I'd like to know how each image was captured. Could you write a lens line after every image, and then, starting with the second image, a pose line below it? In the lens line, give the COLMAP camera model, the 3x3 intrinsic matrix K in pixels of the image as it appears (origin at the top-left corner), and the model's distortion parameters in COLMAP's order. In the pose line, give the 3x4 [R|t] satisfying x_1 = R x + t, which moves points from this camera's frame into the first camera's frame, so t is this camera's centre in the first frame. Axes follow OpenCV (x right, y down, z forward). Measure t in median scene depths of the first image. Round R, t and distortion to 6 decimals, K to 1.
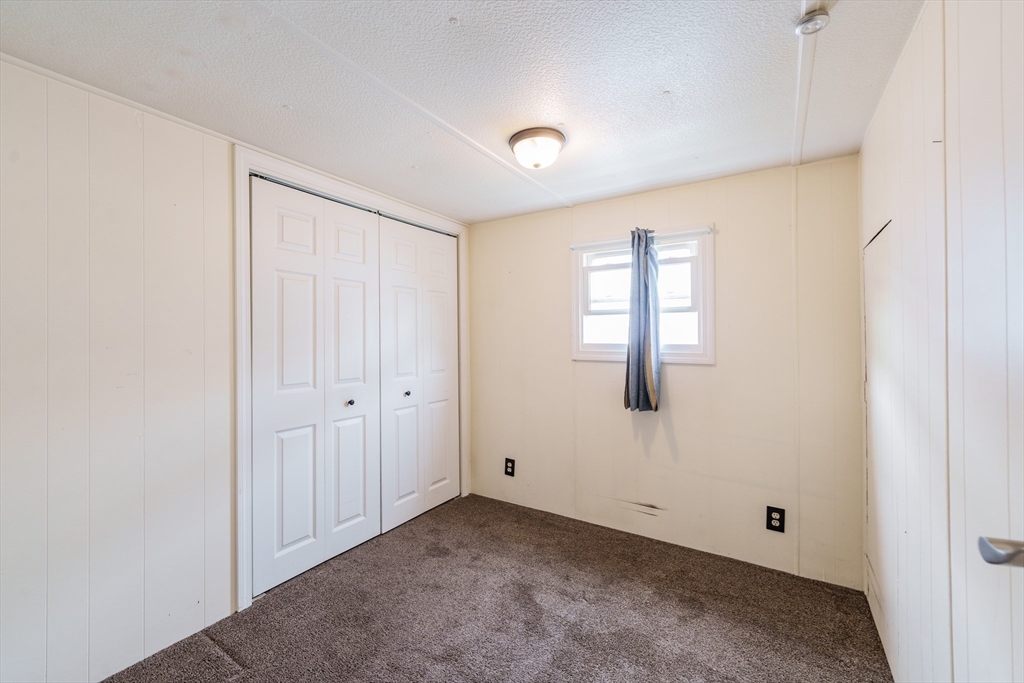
lens RADIAL K [[410.5, 0, 504.8], [0, 410.5, 332.9], [0, 0, 1]] dist [-0.001457, 0.000144]
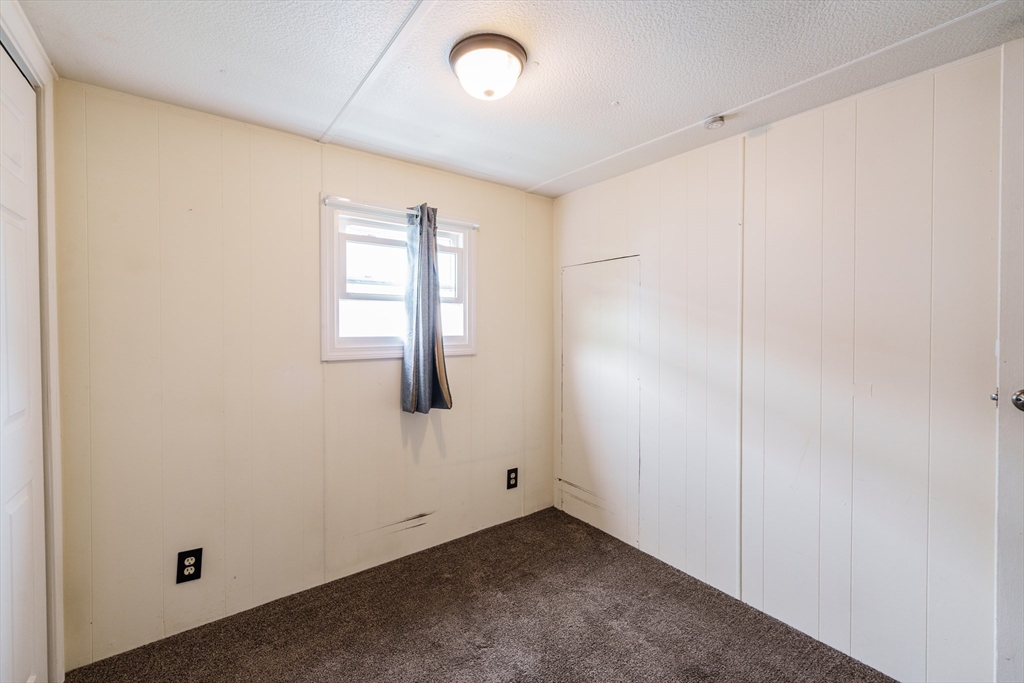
lens RADIAL K [[410.5, 0, 504.8], [0, 410.5, 332.9], [0, 0, 1]] dist [-0.001457, 0.000144]
pose [[0.372686, -0.007539, 0.927927, -0.423295], [-0.008205, 0.999901, 0.011419, 0.007965], [-0.927921, -0.011869, 0.372587, 0.512980]]
